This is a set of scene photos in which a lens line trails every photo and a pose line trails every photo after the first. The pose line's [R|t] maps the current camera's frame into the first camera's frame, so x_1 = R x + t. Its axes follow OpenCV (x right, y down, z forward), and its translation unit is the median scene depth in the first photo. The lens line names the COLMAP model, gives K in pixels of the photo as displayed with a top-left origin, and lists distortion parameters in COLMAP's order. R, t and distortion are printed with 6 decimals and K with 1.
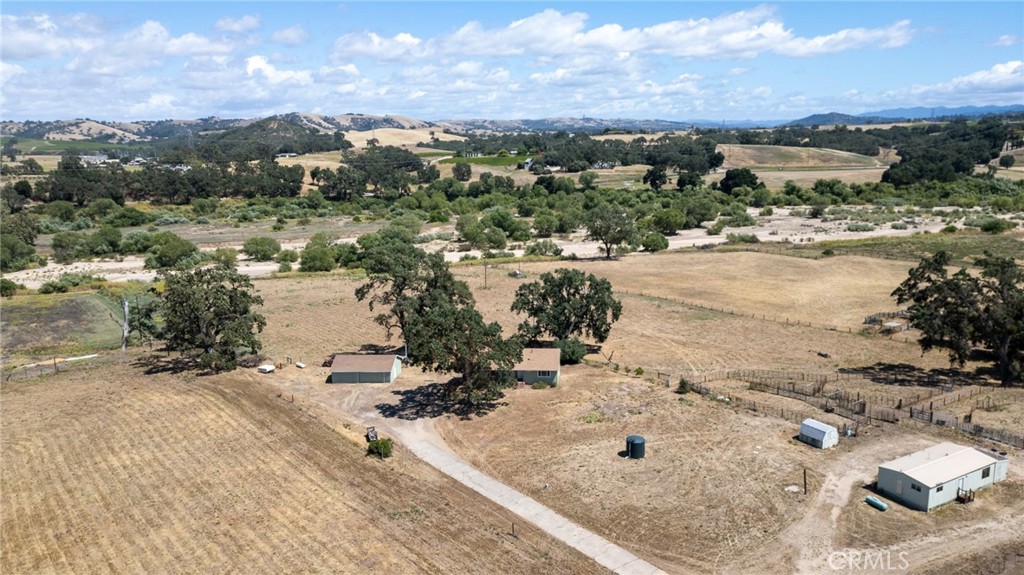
lens RADIAL K [[718.6, 0, 516.2], [0, 718.6, 296.7], [0, 0, 1]] dist [0.078396, -0.078427]
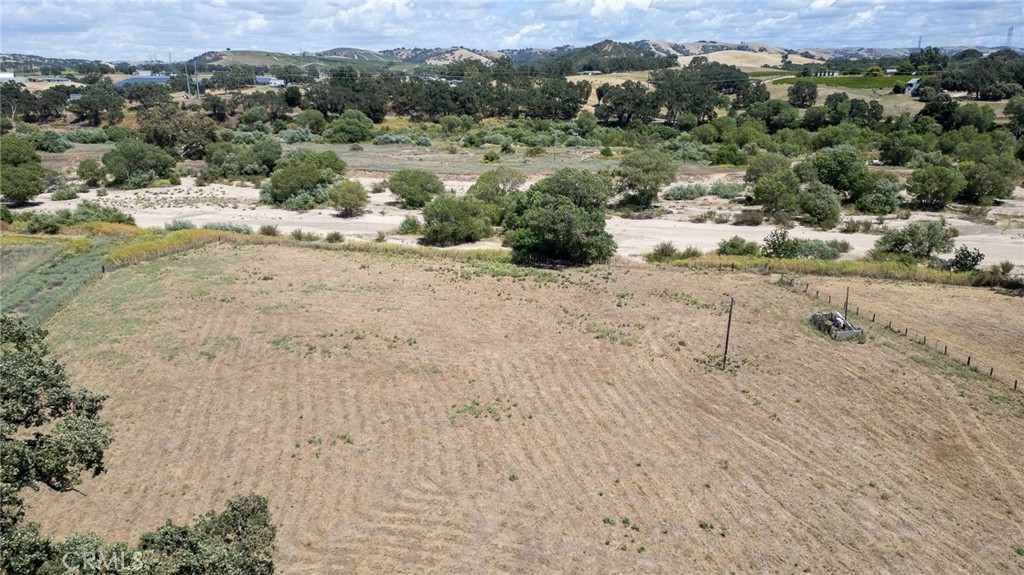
lens RADIAL K [[718.6, 0, 511.6], [0, 718.6, 287.0], [0, 0, 1]] dist [0.078396, -0.078427]
pose [[0.891641, 0.147975, -0.427878, 0.004178], [-0.115696, 0.988172, 0.100650, -0.030402], [0.437711, -0.040240, 0.898215, 0.264748]]
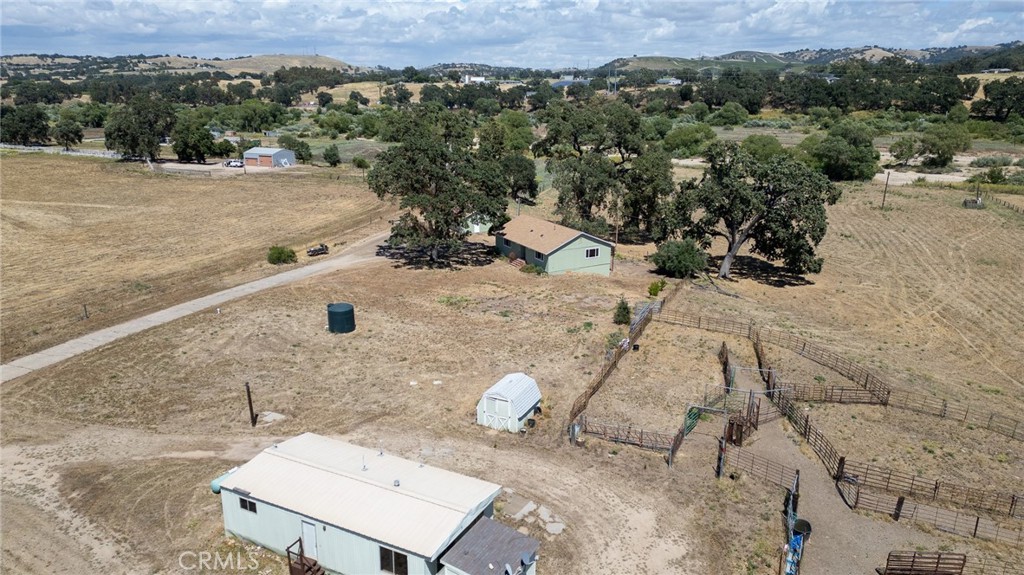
lens RADIAL K [[718.6, 0, 507.6], [0, 718.6, 285.3], [0, 0, 1]] dist [0.078396, -0.078427]
pose [[0.551218, 0.250159, -0.795977, 0.140821], [-0.191212, 0.966480, 0.171330, 0.003660], [0.812155, 0.057760, 0.580575, 0.123027]]
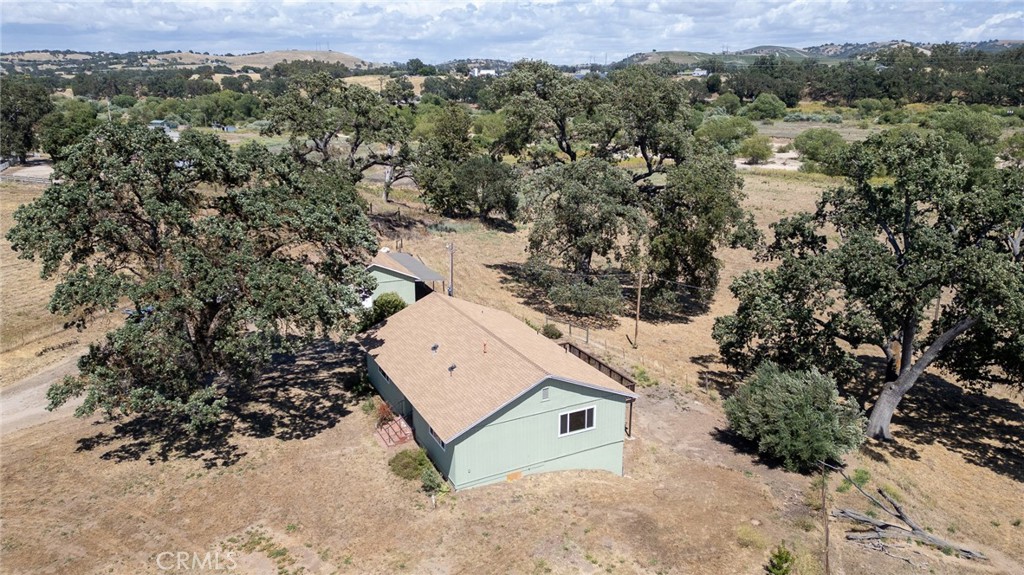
lens RADIAL K [[718.6, 0, 507.6], [0, 718.6, 284.5], [0, 0, 1]] dist [0.078396, -0.078427]
pose [[0.531624, 0.255074, -0.807659, 0.060728], [-0.192172, 0.965031, 0.178282, -0.001006], [0.824891, 0.060431, 0.562052, 0.195065]]
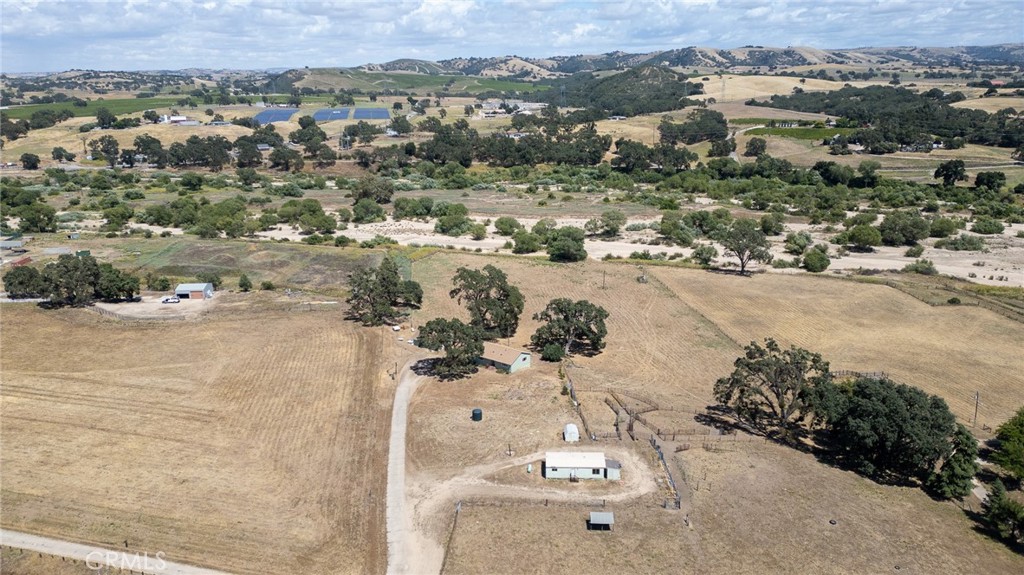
lens RADIAL K [[718.6, 0, 512.3], [0, 718.6, 294.6], [0, 0, 1]] dist [0.078396, -0.078427]
pose [[0.859345, 0.162314, -0.484954, 0.190213], [-0.117470, 0.985589, 0.121717, -0.059042], [0.497722, -0.047630, 0.866028, -0.098321]]
